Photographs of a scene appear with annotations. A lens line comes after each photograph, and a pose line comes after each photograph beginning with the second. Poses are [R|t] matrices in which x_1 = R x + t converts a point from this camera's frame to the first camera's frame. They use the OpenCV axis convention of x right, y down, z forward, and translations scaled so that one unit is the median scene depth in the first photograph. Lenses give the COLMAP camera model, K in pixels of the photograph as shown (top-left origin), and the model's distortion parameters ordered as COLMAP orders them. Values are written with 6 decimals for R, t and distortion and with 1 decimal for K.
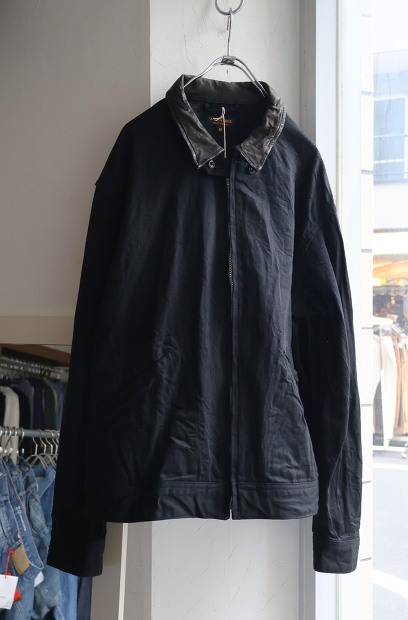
lens RADIAL K [[680.1, 0, 204.0], [0, 680.1, 310.0], [0, 0, 1]] dist [-0.007508, 0.011839]
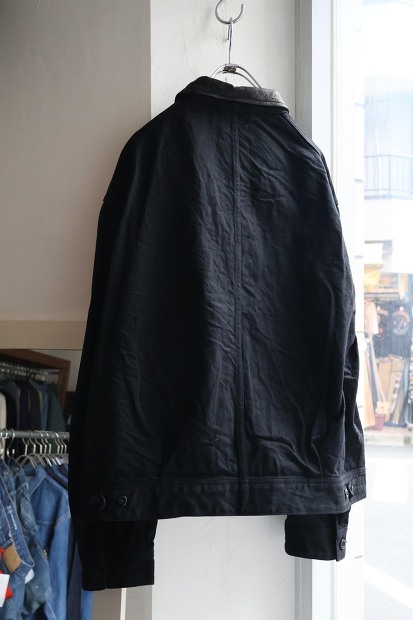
lens RADIAL K [[632.0, 0, 206.5], [0, 632.0, 310.0], [0, 0, 1]] dist [0.013584, 0.001375]
pose [[0.999100, -0.003755, 0.042246, -0.040096], [0.004096, 0.999960, -0.007989, -0.000741], [-0.042214, 0.008155, 0.999075, 0.063531]]
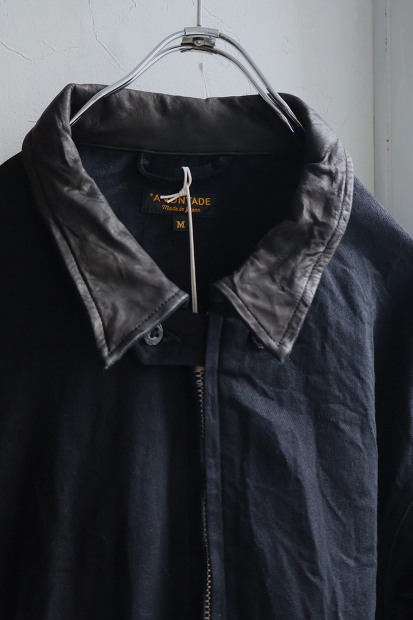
lens RADIAL K [[691.9, 0, 206.5], [0, 691.9, 310.0], [0, 0, 1]] dist [-0.016802, -0.013067]
pose [[0.999603, -0.017396, -0.022156, 0.045431], [0.018233, 0.999106, 0.038133, -0.227639], [0.021473, -0.038522, 0.999027, 0.599448]]
